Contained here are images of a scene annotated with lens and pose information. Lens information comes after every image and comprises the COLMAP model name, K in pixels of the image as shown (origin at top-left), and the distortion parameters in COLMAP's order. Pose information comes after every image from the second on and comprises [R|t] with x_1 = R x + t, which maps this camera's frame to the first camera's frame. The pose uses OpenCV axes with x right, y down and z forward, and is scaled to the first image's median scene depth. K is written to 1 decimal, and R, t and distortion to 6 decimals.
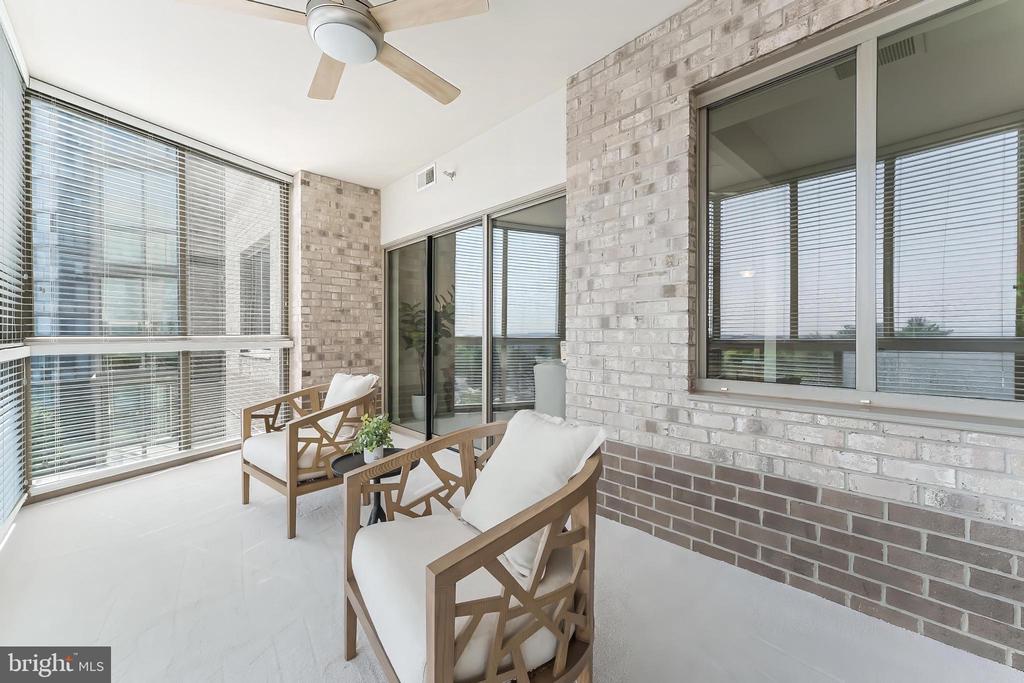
lens RADIAL K [[414.7, 0, 511.7], [0, 414.7, 338.4], [0, 0, 1]] dist [0.001370, -0.000201]
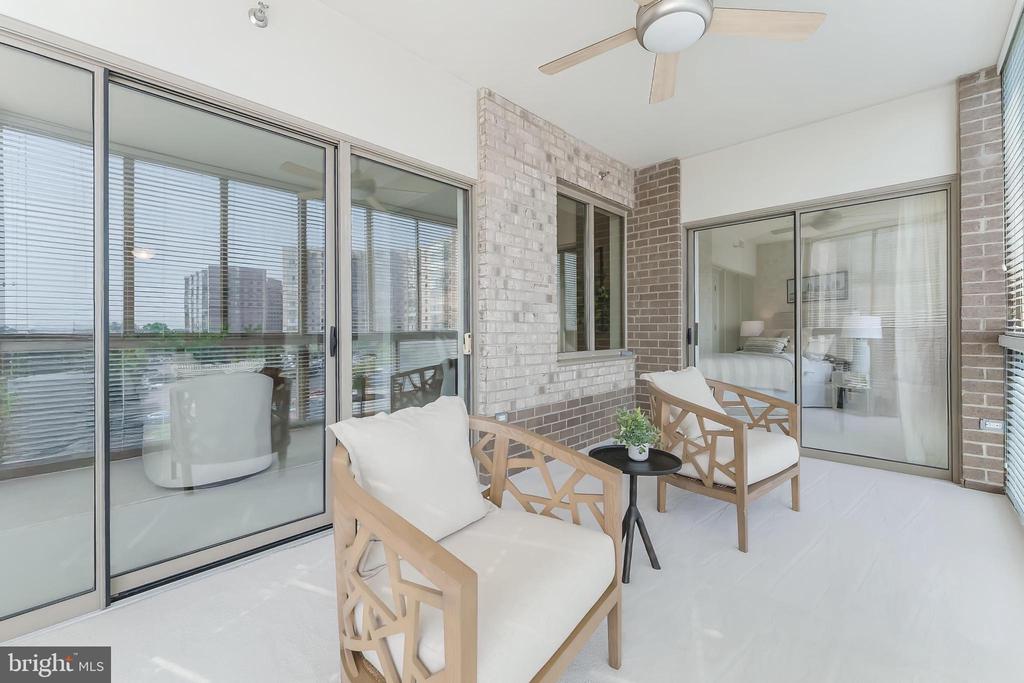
lens RADIAL K [[414.7, 0, 511.7], [0, 414.7, 338.4], [0, 0, 1]] dist [0.001370, -0.000201]
pose [[-0.053814, -0.010946, 0.998491, -1.120596], [0.016677, 0.999791, 0.011859, 0.012454], [-0.998412, 0.017290, -0.053620, 1.187406]]
